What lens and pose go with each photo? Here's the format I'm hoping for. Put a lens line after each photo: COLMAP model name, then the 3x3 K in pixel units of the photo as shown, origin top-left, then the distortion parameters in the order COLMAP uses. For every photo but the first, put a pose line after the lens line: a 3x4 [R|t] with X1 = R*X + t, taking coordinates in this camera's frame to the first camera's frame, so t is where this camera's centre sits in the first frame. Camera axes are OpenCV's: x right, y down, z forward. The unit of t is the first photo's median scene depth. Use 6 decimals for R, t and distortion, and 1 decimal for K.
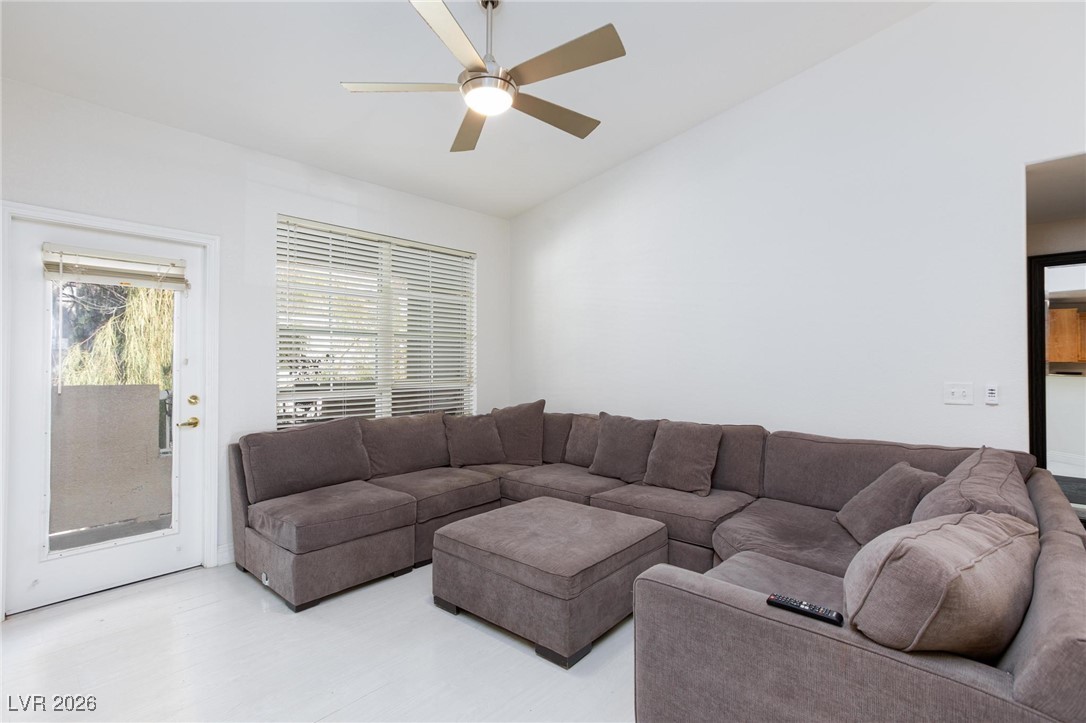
lens RADIAL K [[483.5, 0, 516.3], [0, 483.5, 355.8], [0, 0, 1]] dist [-0.000308, 0.000277]
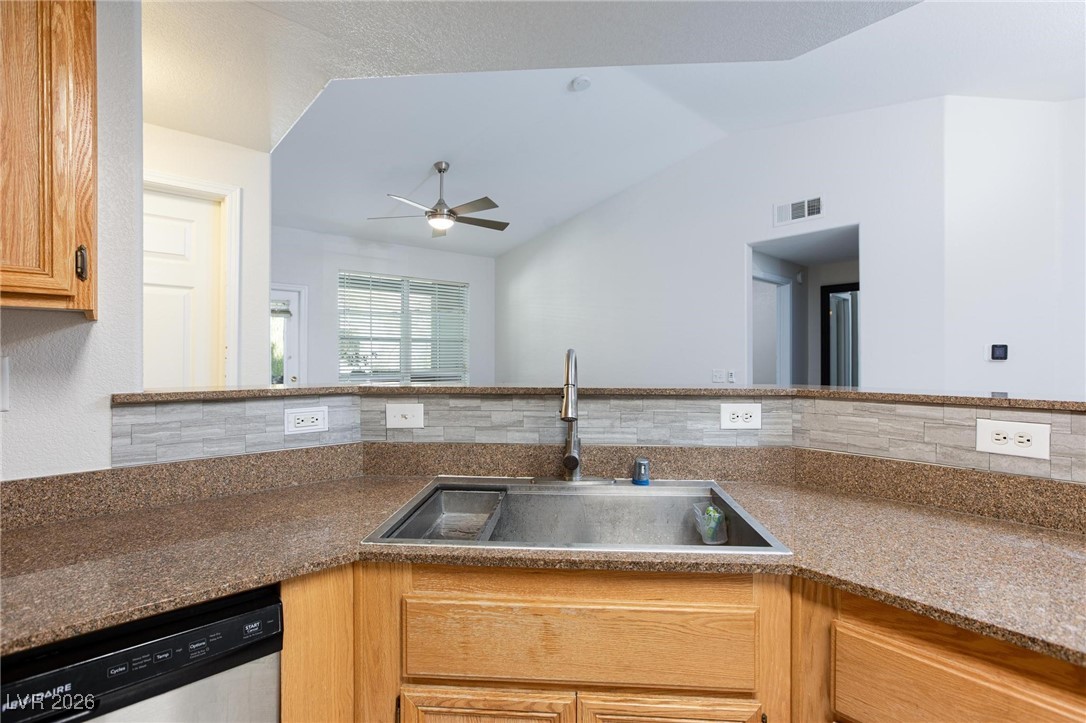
lens RADIAL K [[502.0, 0, 543.0], [0, 502.0, 361.5], [0, 0, 1]] dist [-0.003052, -0.000182]
pose [[0.997133, -0.005322, -0.075487, 0.370396], [0.006683, 0.999819, 0.017793, 0.000588], [0.075379, -0.018246, 0.996988, -0.745146]]
